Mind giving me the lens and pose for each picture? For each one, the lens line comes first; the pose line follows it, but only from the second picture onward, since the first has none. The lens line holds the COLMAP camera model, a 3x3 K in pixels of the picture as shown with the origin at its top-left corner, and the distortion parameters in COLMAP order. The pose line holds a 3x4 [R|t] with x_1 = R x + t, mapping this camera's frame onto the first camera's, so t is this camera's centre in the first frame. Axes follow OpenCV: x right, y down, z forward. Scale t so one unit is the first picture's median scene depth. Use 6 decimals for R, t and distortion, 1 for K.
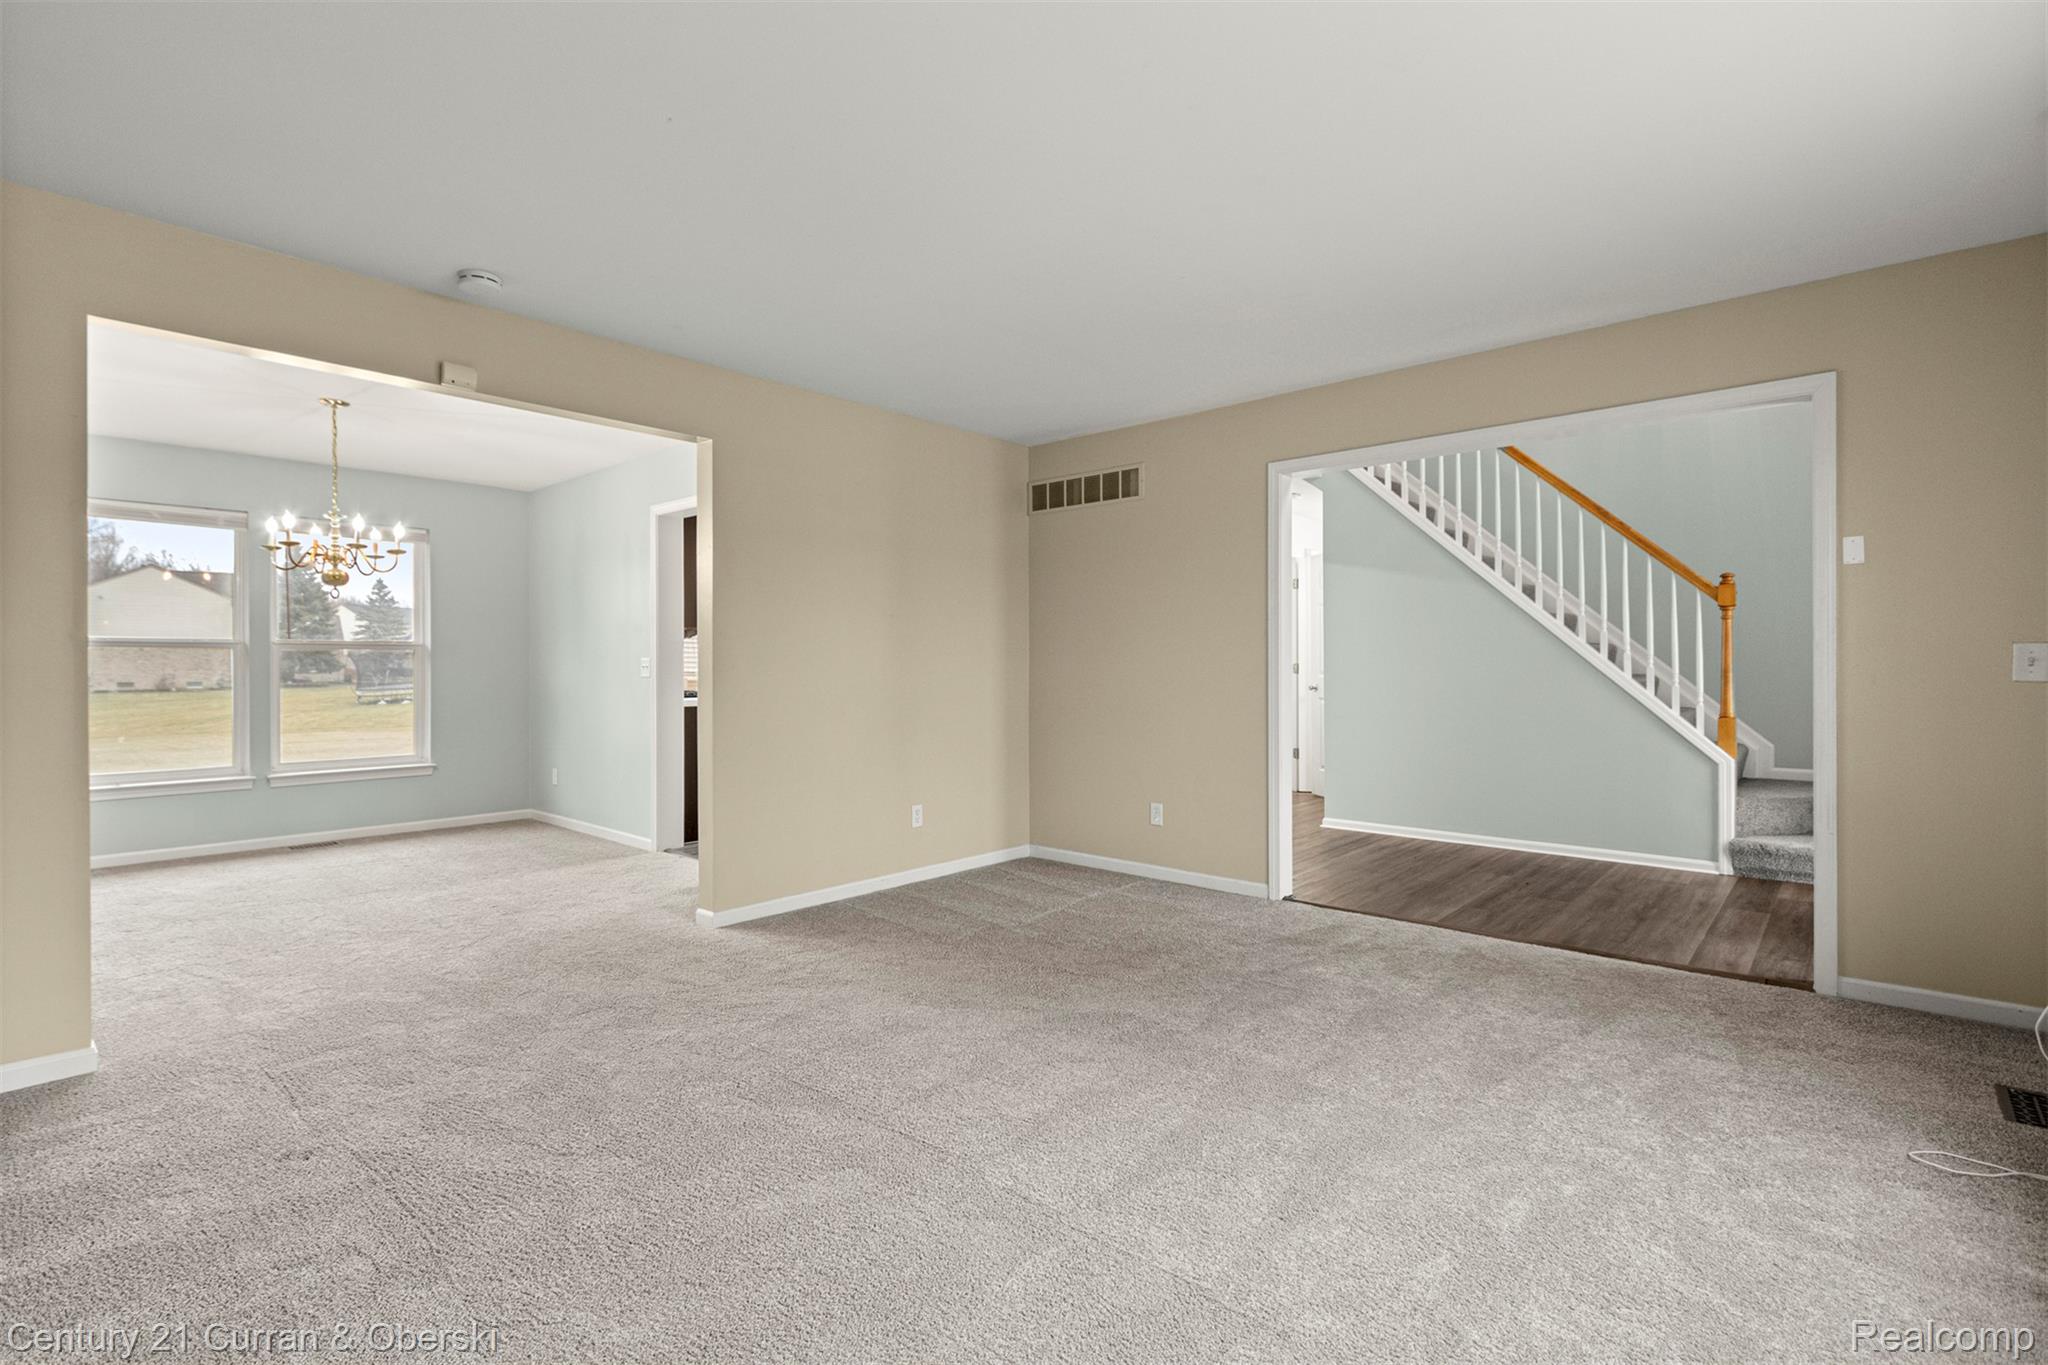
lens RADIAL K [[940.0, 0, 968.0], [0, 940.0, 670.0], [0, 0, 1]] dist [0.009175, 0.000183]
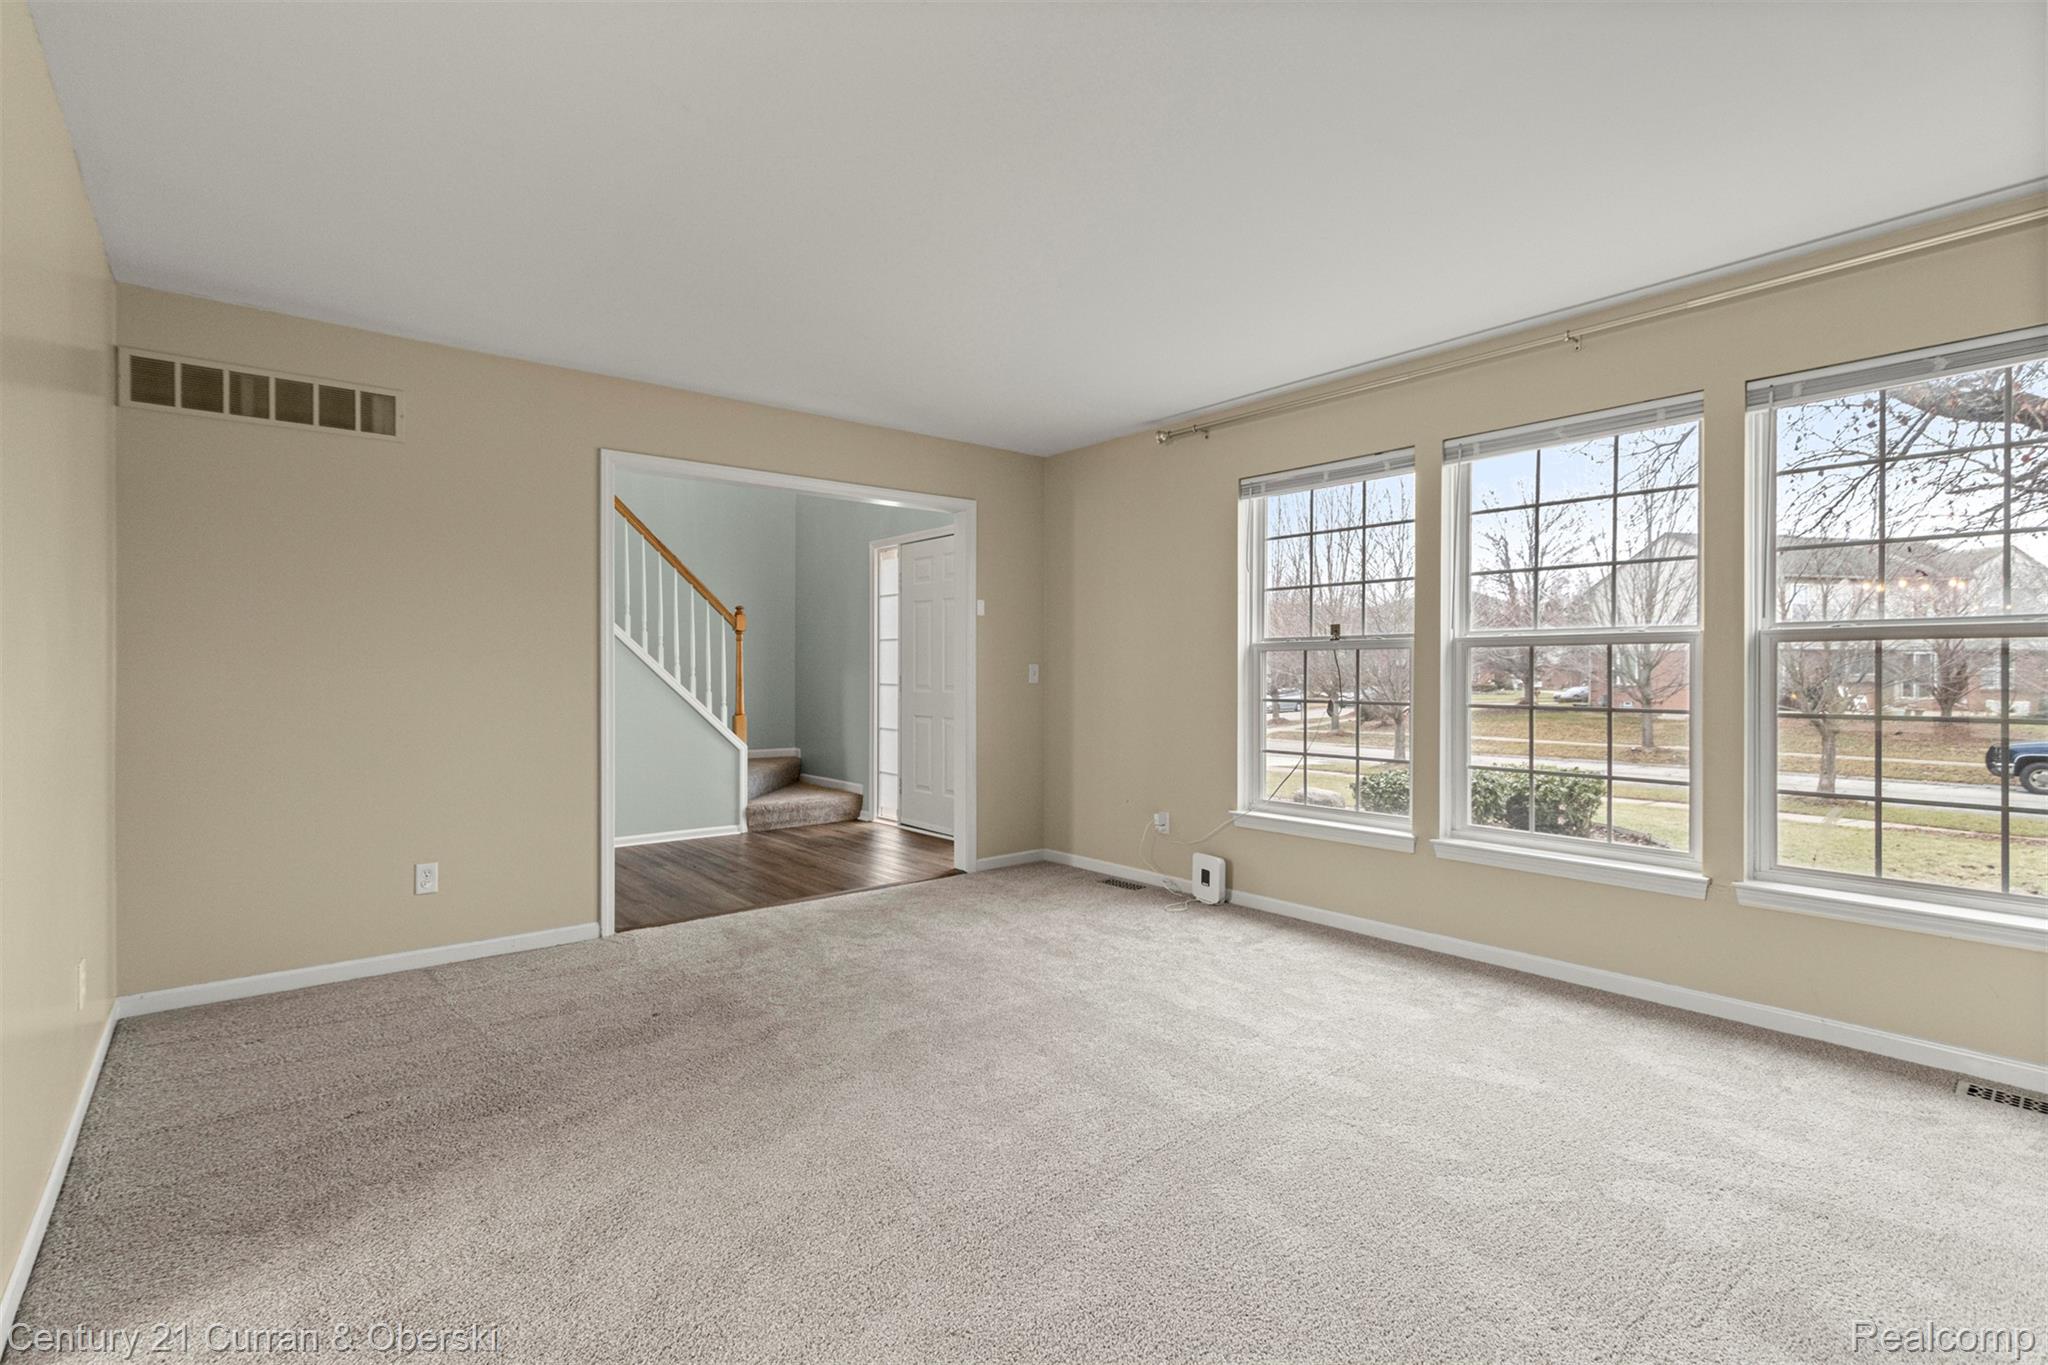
lens RADIAL K [[940.0, 0, 1021.9], [0, 940.0, 681.0], [0, 0, 1]] dist [0.009175, 0.000183]
pose [[0.136269, -0.006034, 0.990654, -0.584558], [0.005615, 0.999970, 0.005318, -0.002345], [-0.990656, 0.004838, 0.136298, 0.554315]]
